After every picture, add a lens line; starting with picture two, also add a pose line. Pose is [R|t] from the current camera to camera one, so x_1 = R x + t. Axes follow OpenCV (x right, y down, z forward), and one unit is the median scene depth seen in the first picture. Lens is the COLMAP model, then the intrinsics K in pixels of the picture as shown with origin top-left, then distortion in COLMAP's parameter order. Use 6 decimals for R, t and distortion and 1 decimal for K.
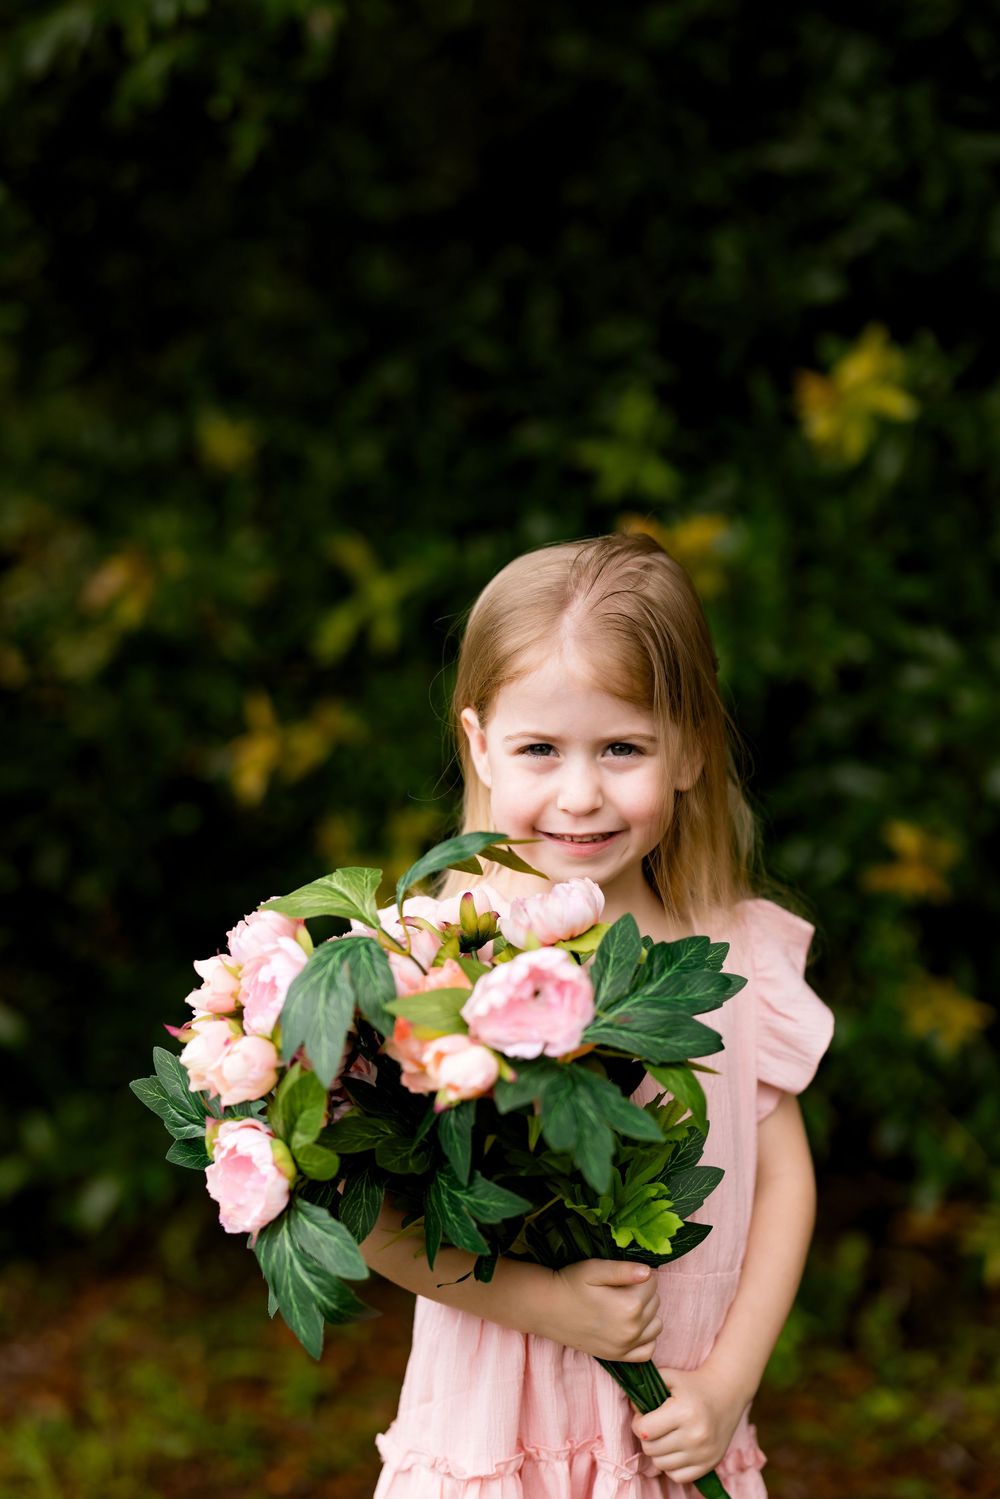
lens RADIAL K [[3818.5, 0, 501.8], [0, 3818.5, 663.1], [0, 0, 1]] dist [-0.061894, 0.258387]
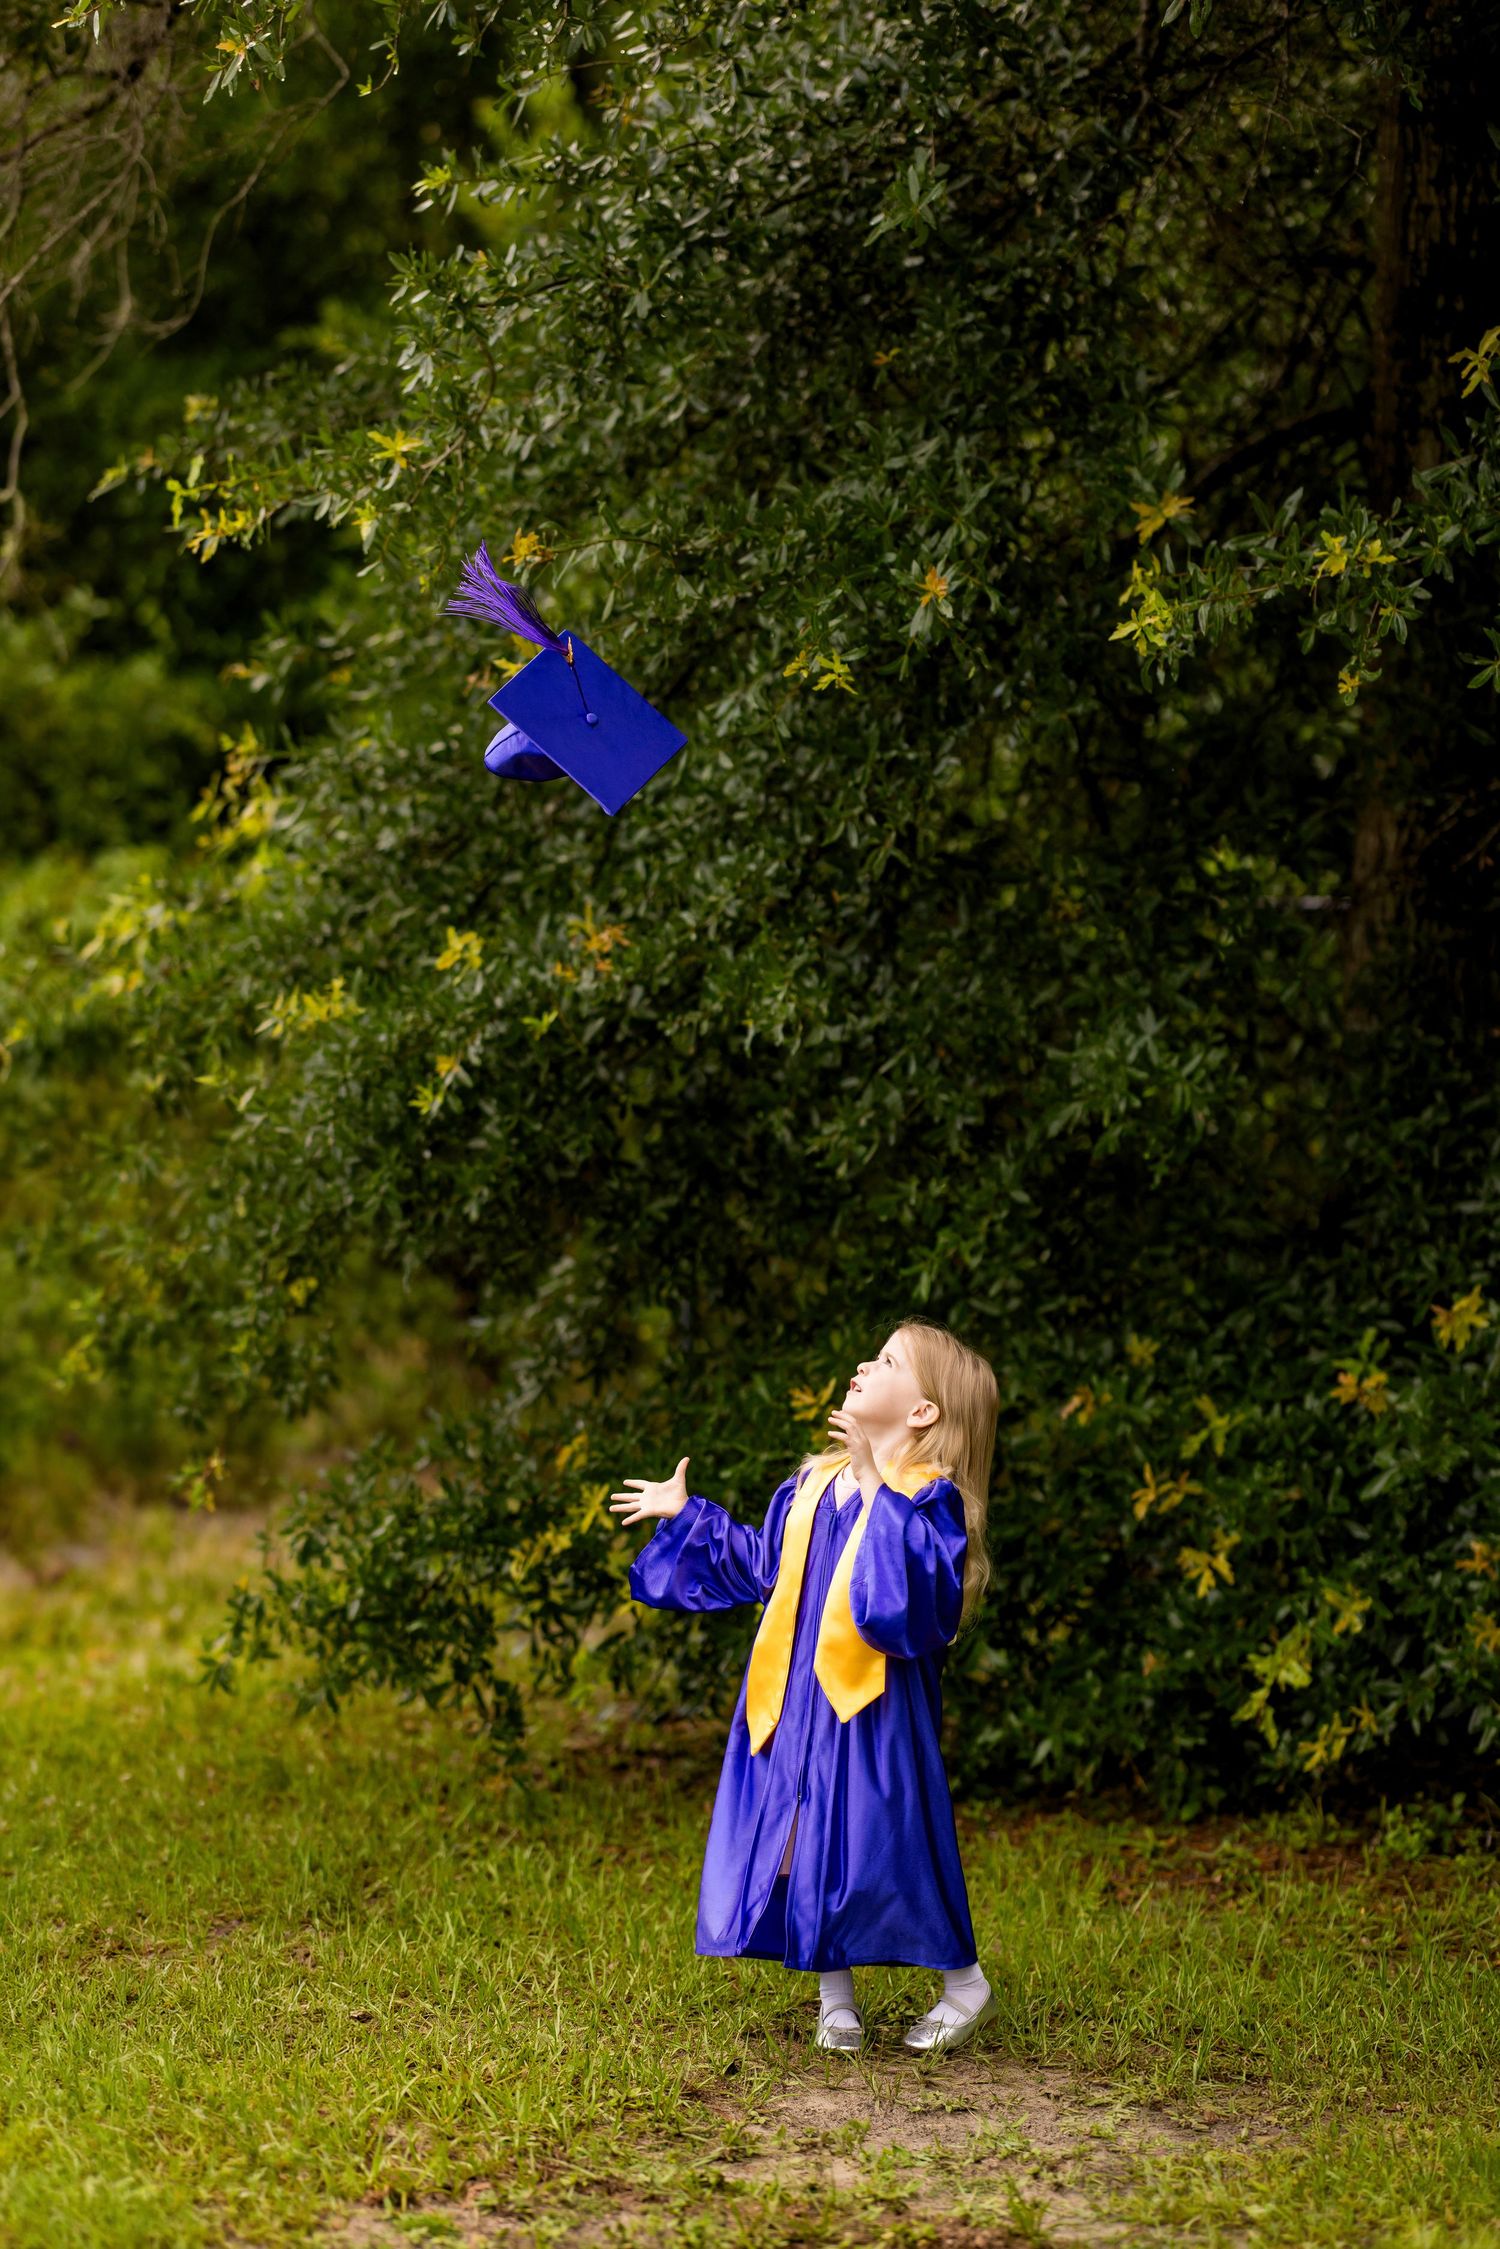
lens RADIAL K [[5729.0, 0, 752.7], [0, 5729.0, 994.8], [0, 0, 1]] dist [-0.061894, 0.258387]
pose [[0.987946, 0.045073, -0.148093, 0.144430], [-0.073130, 0.979082, -0.189870, 0.316873], [0.136438, 0.198411, 0.970576, -1.735219]]
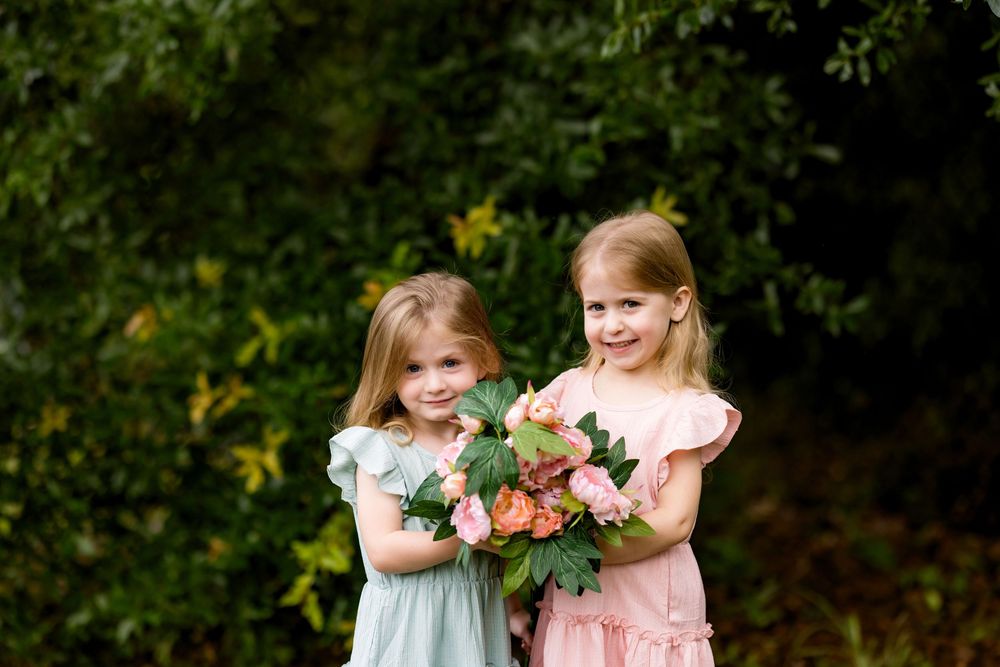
lens RADIAL K [[2561.9, 0, 497.7], [0, 2561.9, 314.0], [0, 0, 1]] dist [-0.019562, -0.467319]
pose [[0.999201, 0.010242, -0.038625, 0.145080], [-0.014960, 0.992182, -0.123901, 0.141312], [0.037054, 0.124380, 0.991542, -0.380039]]
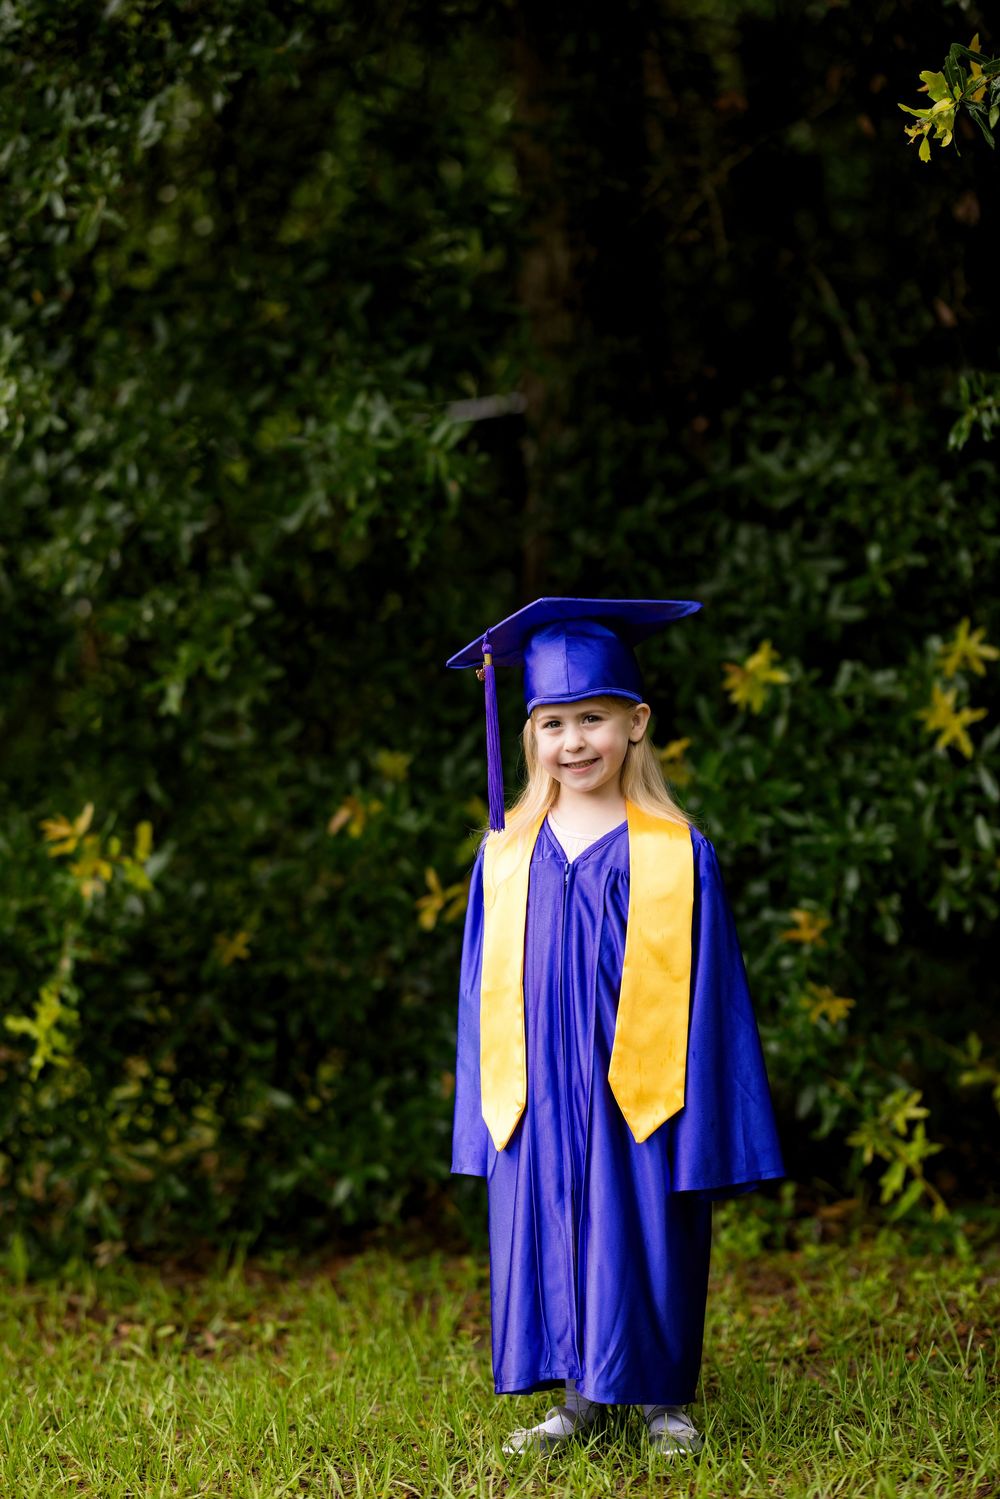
lens RADIAL K [[3840.3, 0, 500.0], [0, 3840.3, 749.5], [0, 0, 1]] dist [-0.019562, -0.467319]
pose [[0.998571, -0.045876, 0.027419, -0.074179], [0.050339, 0.979680, -0.194147, 0.285414], [-0.017955, 0.195250, 0.980589, -0.716089]]
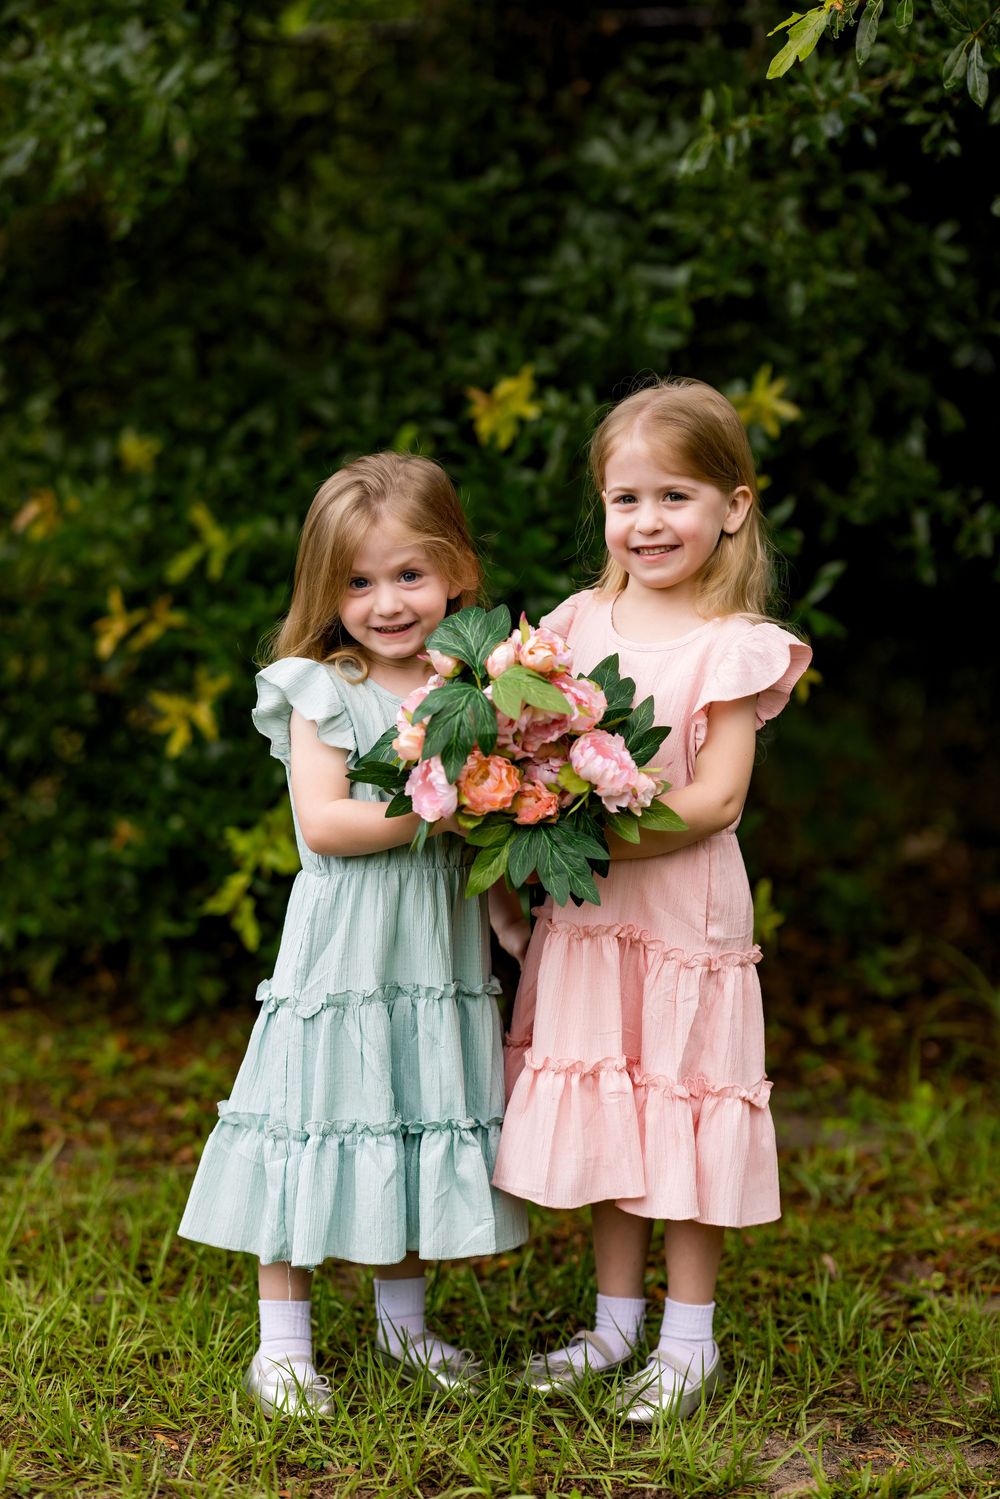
lens RADIAL K [[3840.3, 0, 500.0], [0, 3840.3, 749.5], [0, 0, 1]] dist [-0.019562, -0.467319]
pose [[0.995028, 0.072124, -0.068677, 0.186378], [-0.077348, 0.994049, -0.076711, 0.168042], [0.062736, 0.081642, 0.994685, -0.474966]]
